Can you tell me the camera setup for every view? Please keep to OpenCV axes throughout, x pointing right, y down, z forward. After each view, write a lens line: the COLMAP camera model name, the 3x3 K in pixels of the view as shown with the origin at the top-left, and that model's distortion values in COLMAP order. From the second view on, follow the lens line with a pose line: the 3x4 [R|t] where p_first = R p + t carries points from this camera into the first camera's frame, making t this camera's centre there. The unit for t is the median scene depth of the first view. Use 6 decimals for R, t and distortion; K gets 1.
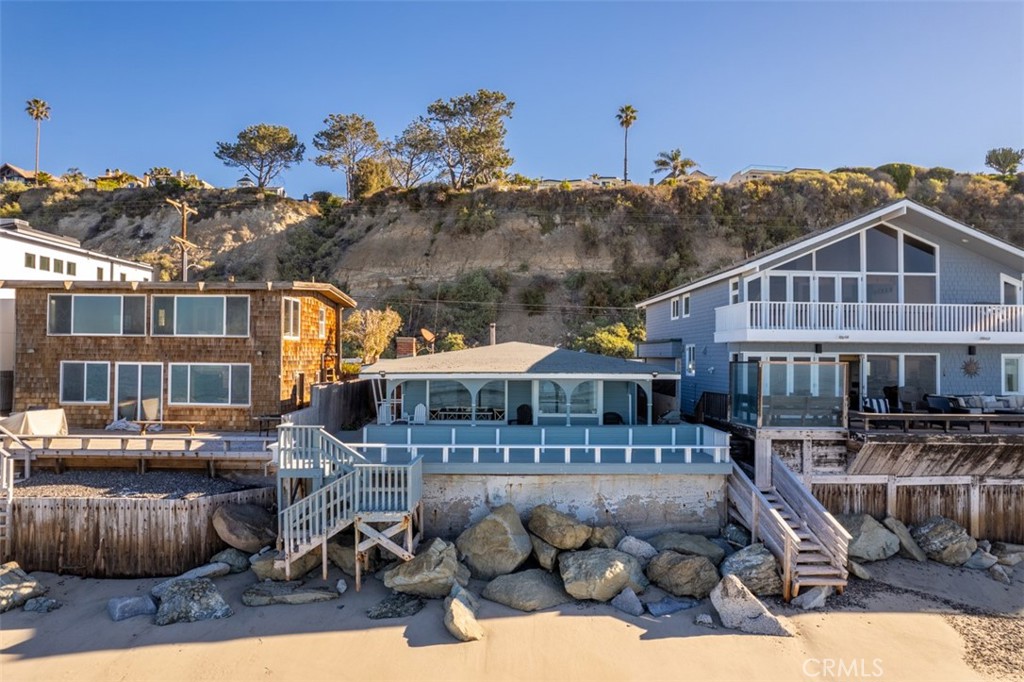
lens RADIAL K [[653.8, 0, 493.6], [0, 653.8, 344.6], [0, 0, 1]] dist [-0.115534, 0.116919]
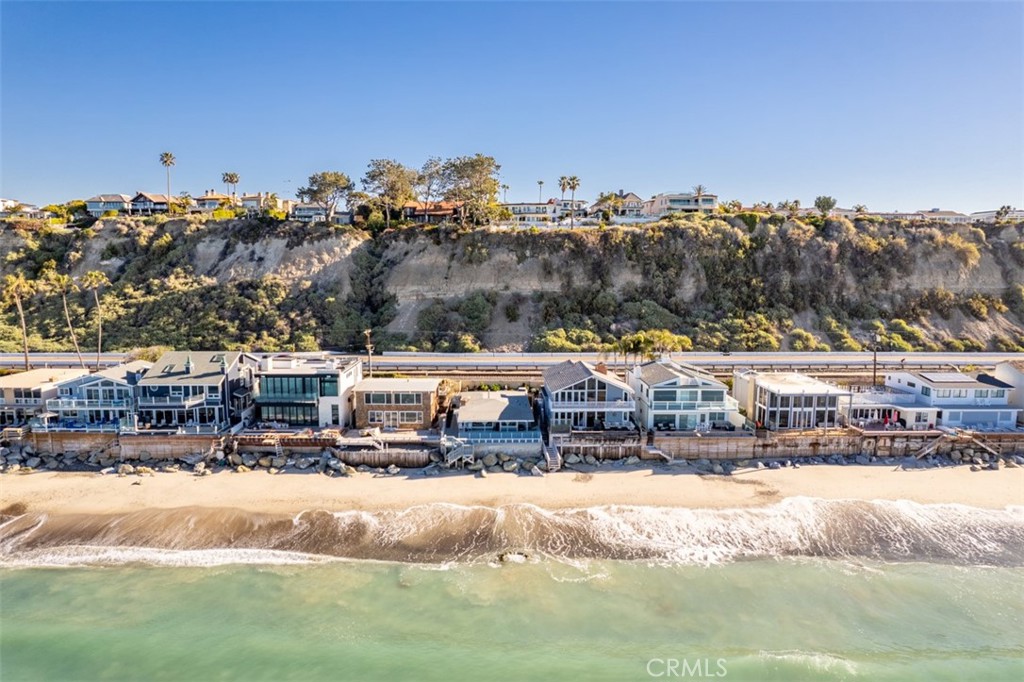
lens RADIAL K [[653.8, 0, 493.6], [0, 653.8, 344.6], [0, 0, 1]] dist [-0.115534, 0.116919]
pose [[0.999932, -0.005888, 0.010051, -0.002812], [0.004363, 0.989347, 0.145508, -0.238169], [-0.010801, -0.145454, 0.989306, -0.701560]]
